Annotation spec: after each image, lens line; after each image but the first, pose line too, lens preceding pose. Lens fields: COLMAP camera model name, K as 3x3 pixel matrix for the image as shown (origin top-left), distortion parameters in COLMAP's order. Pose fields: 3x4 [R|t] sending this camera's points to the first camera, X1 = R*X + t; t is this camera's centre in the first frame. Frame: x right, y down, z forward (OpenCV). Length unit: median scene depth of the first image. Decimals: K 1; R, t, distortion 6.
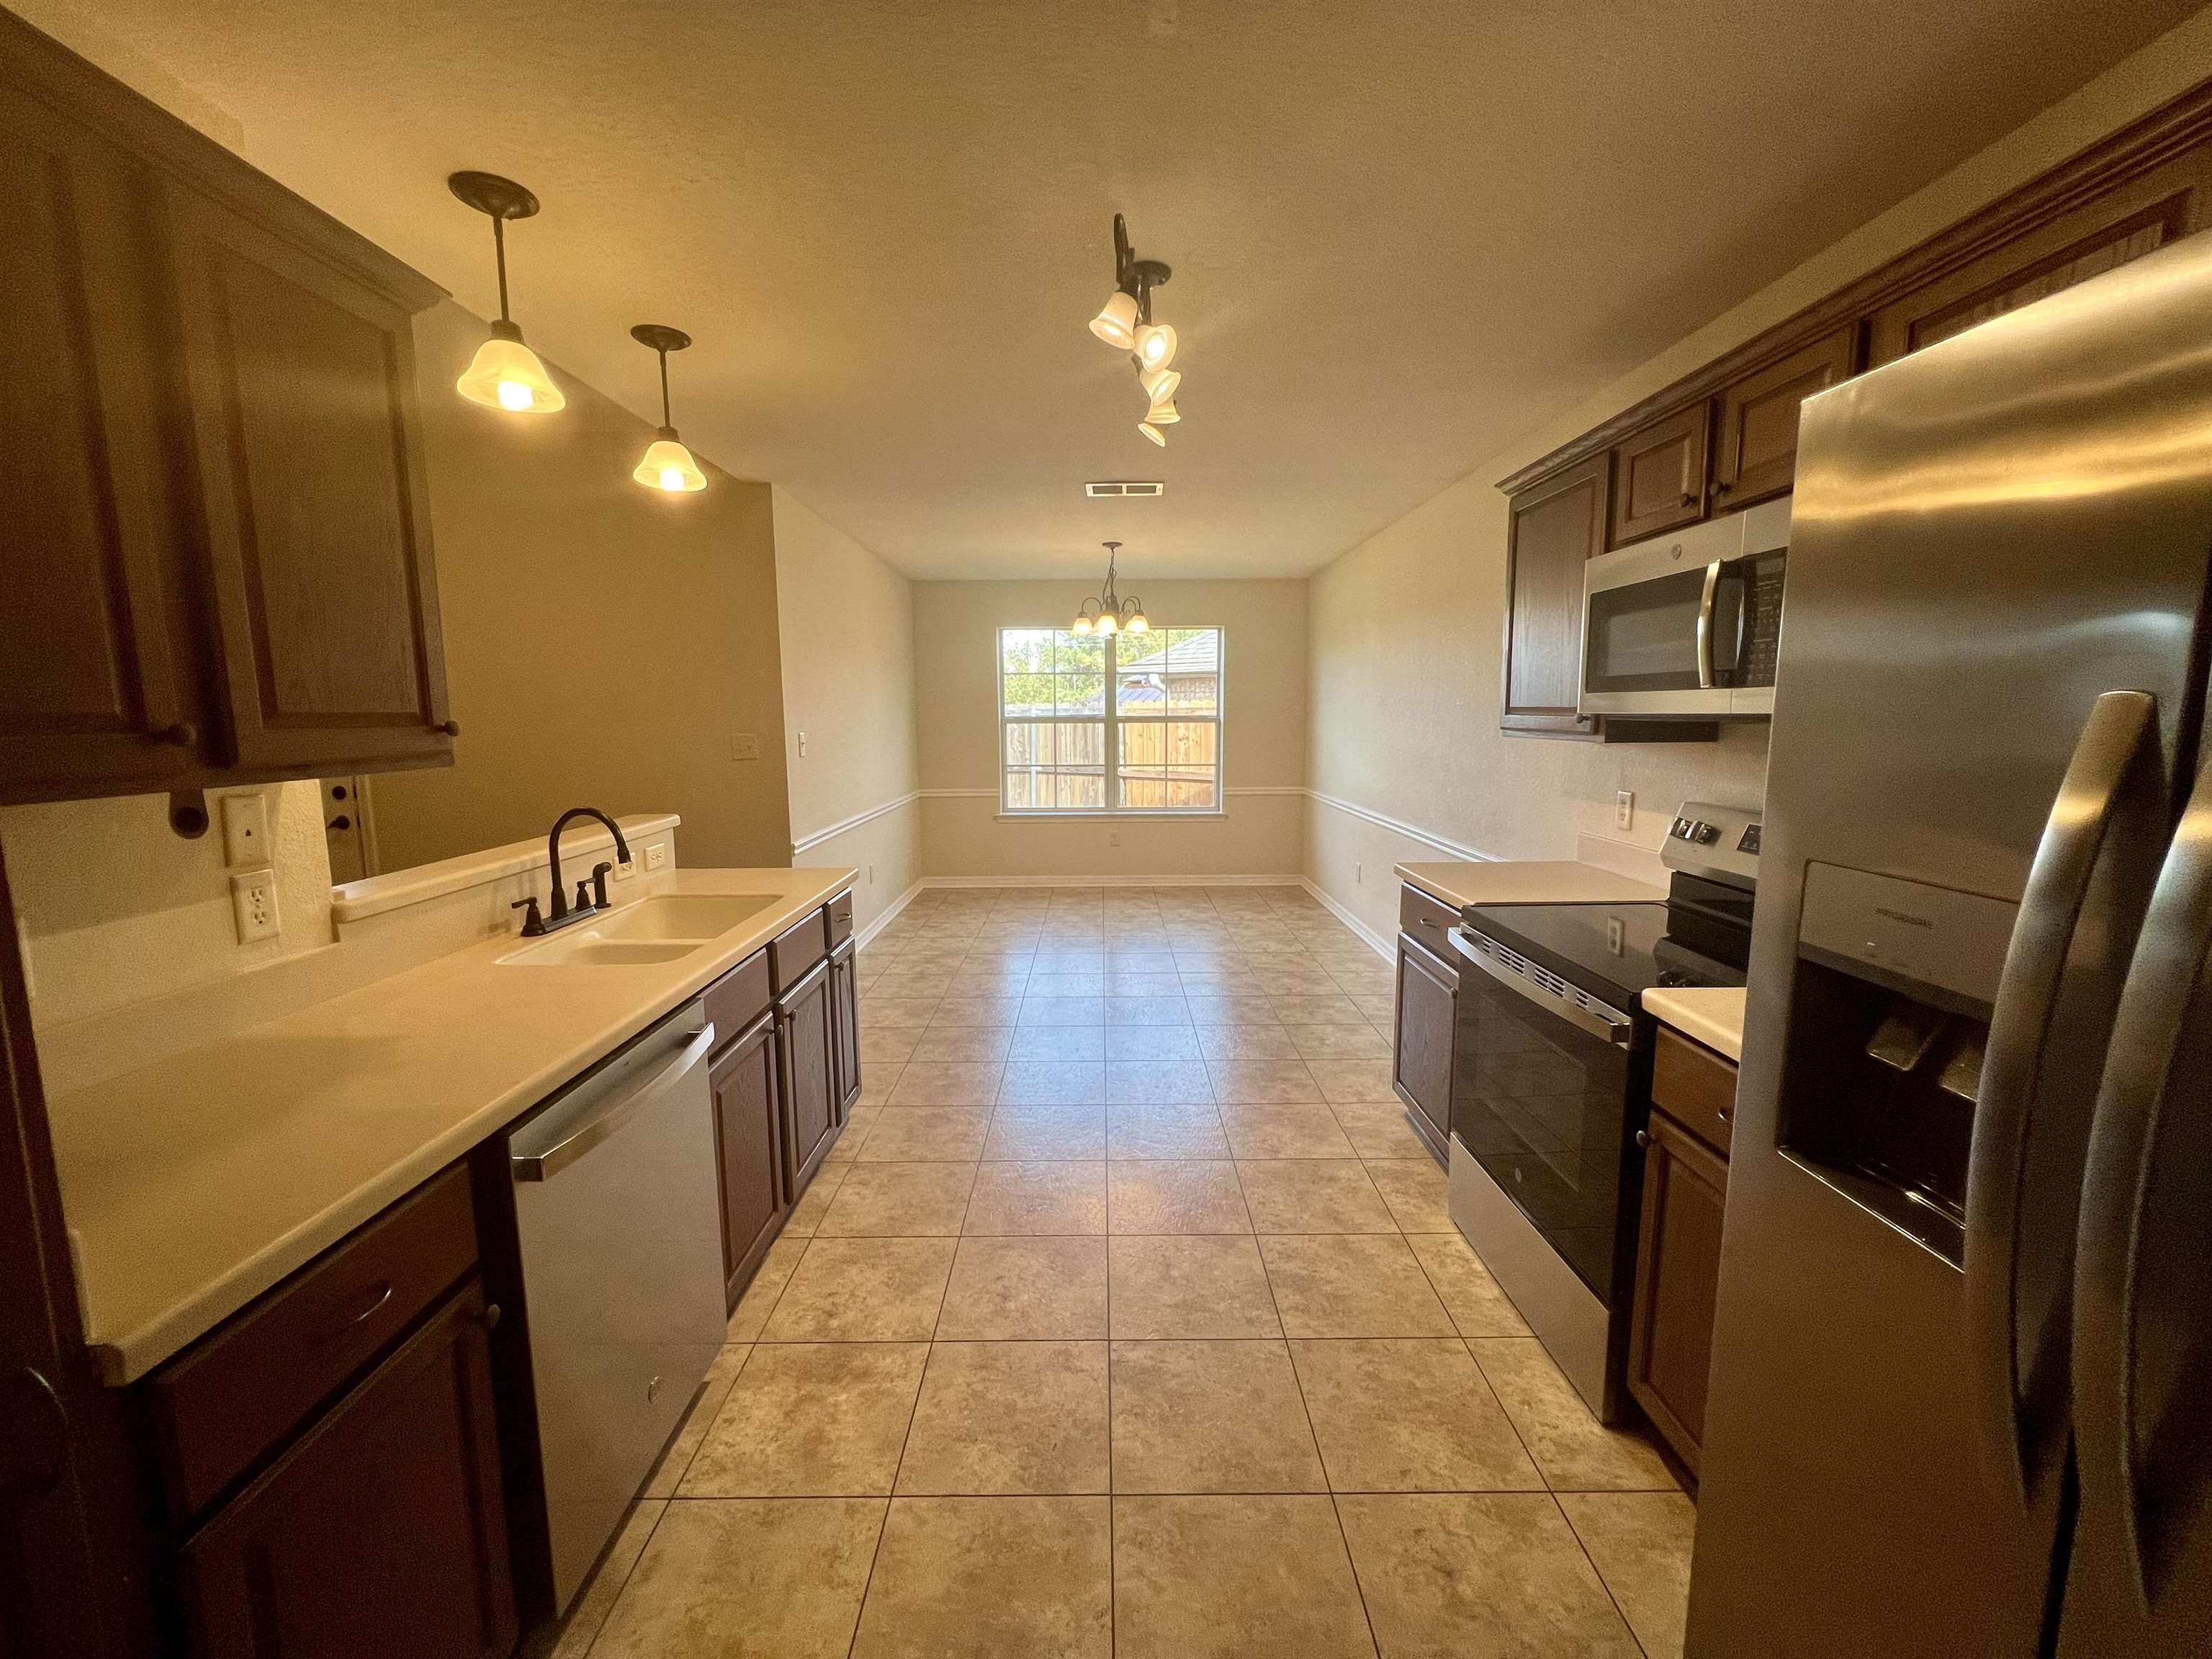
lens RADIAL K [[891.0, 0, 1106.0], [0, 891.0, 829.5], [0, 0, 1]] dist [-0.001600, 0.000100]
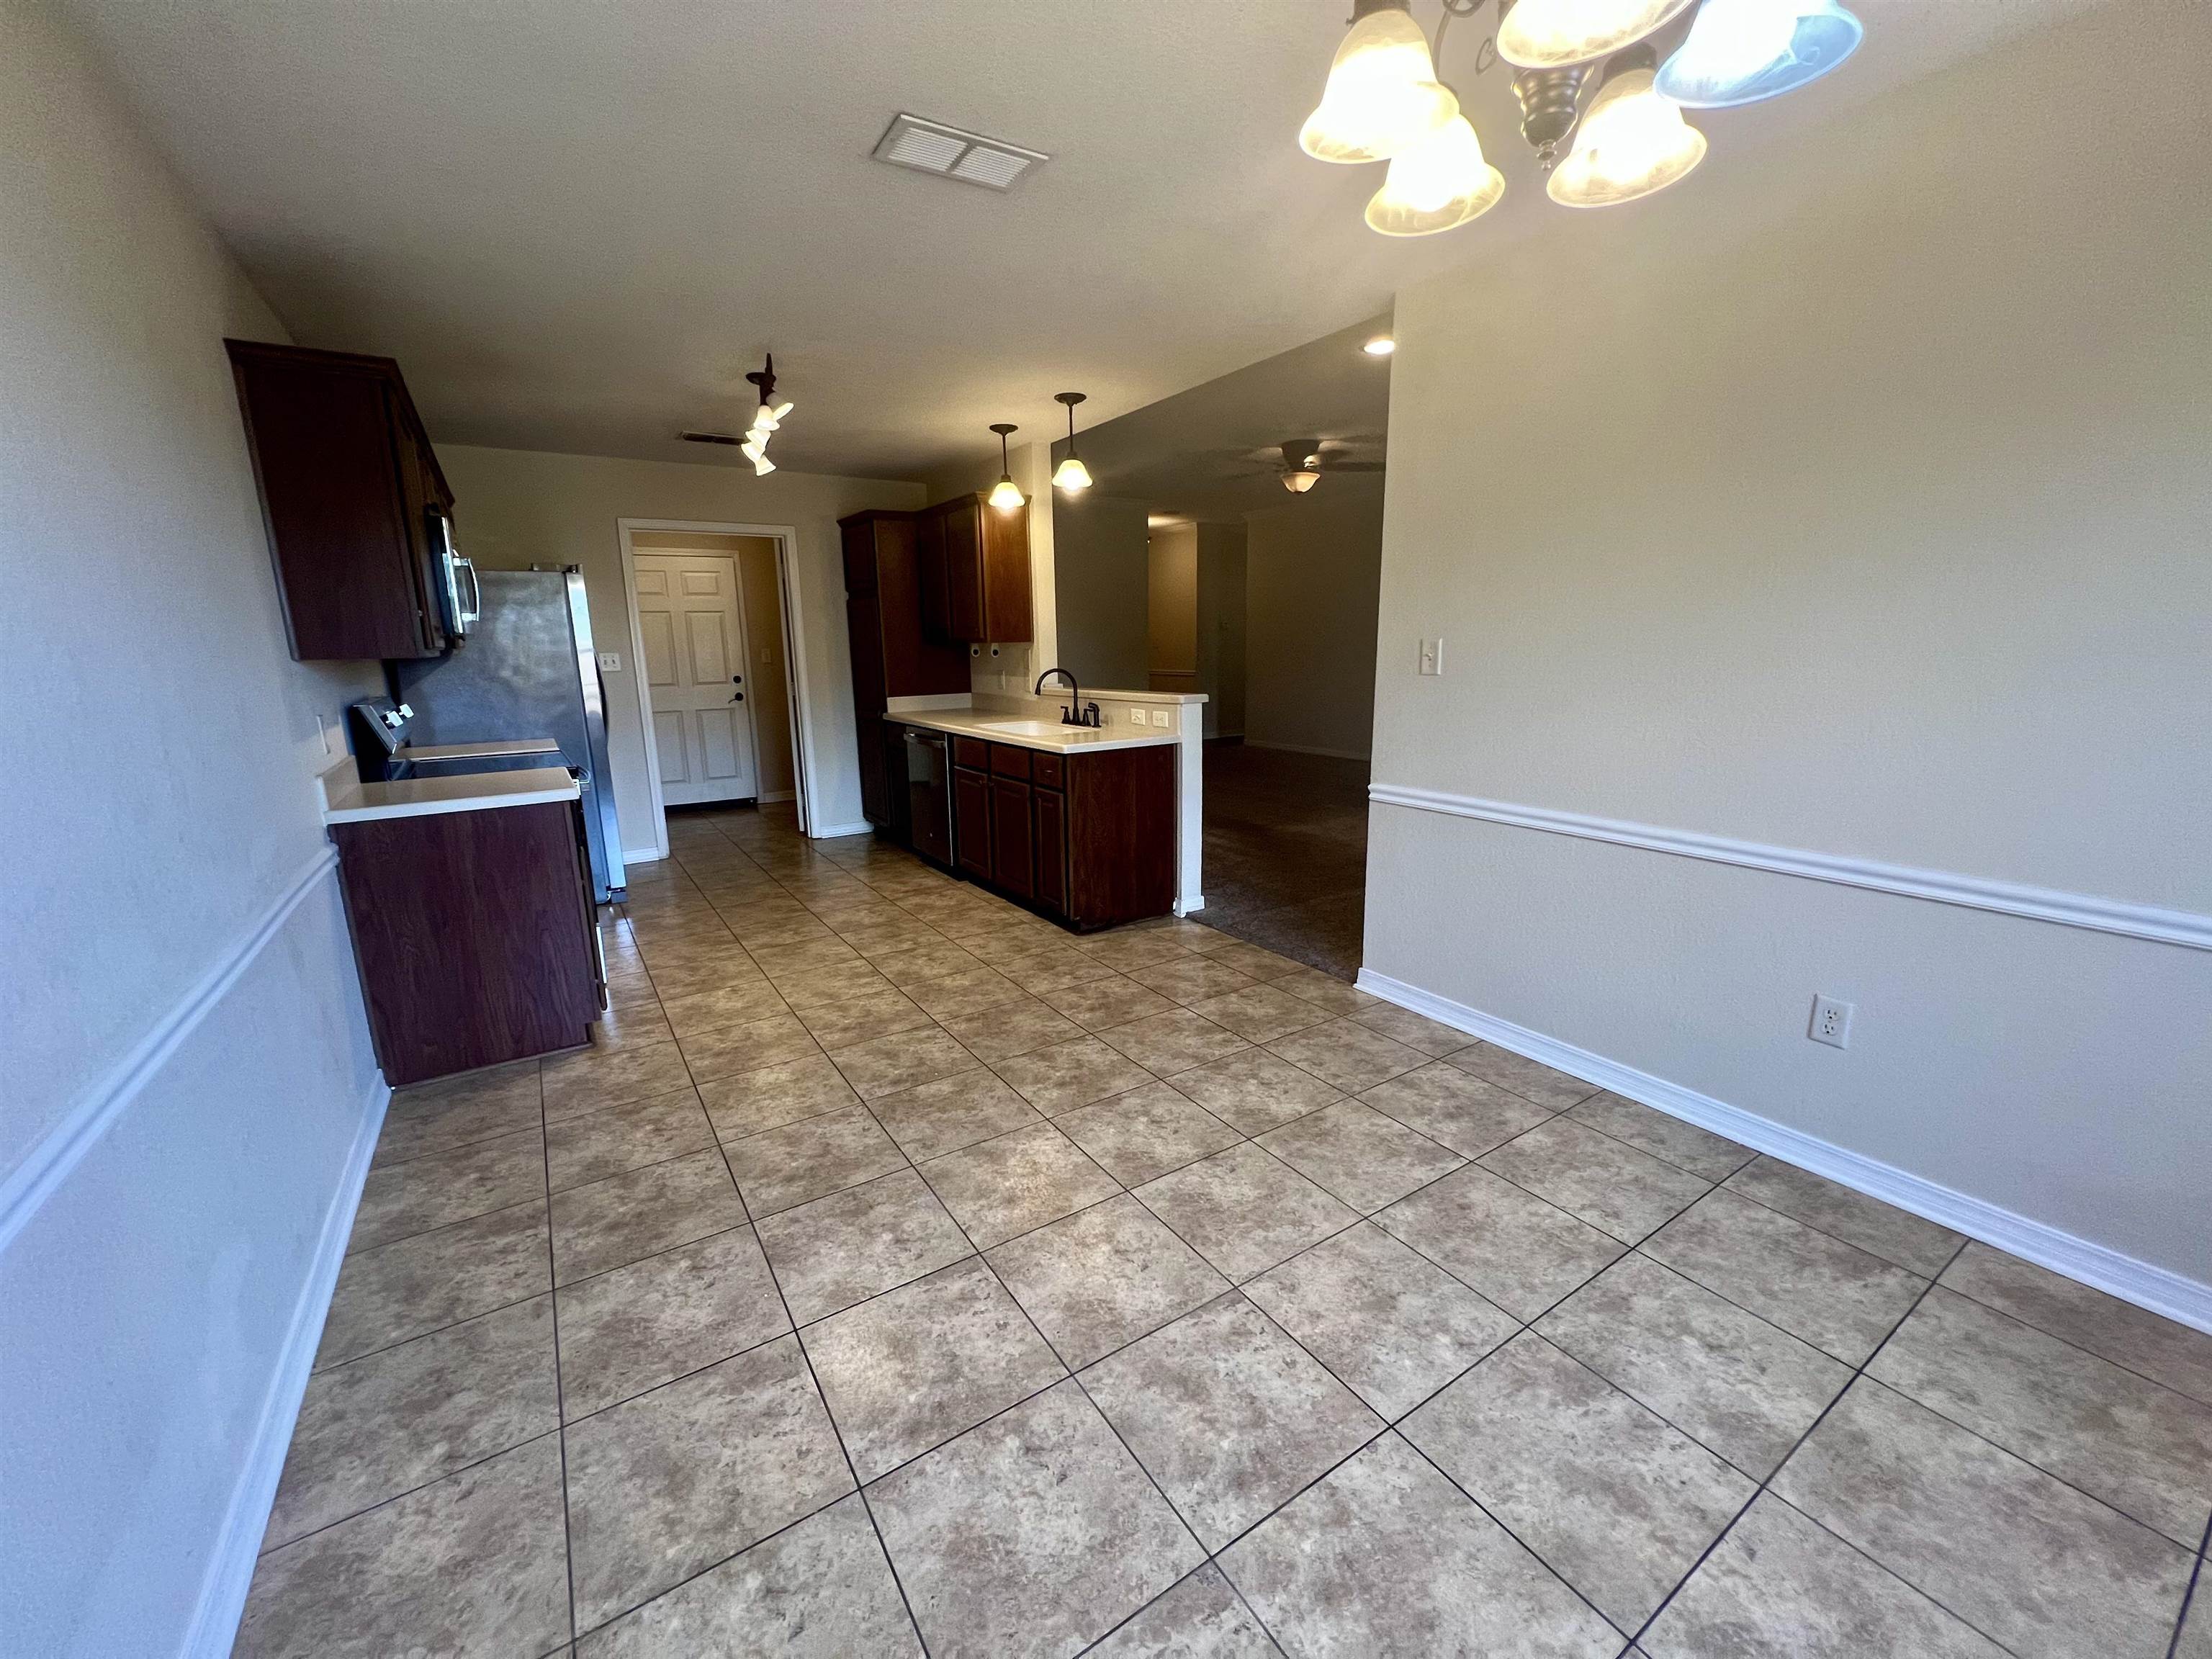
lens RADIAL K [[883.3, 0, 1106.0], [0, 883.3, 829.5], [0, 0, 1]] dist [-0.003026, -0.000196]
pose [[-0.839937, 0.138405, -0.524738, 0.423346], [-0.046876, 0.944814, 0.324237, -0.311086], [0.540655, 0.296936, -0.787096, 2.504982]]
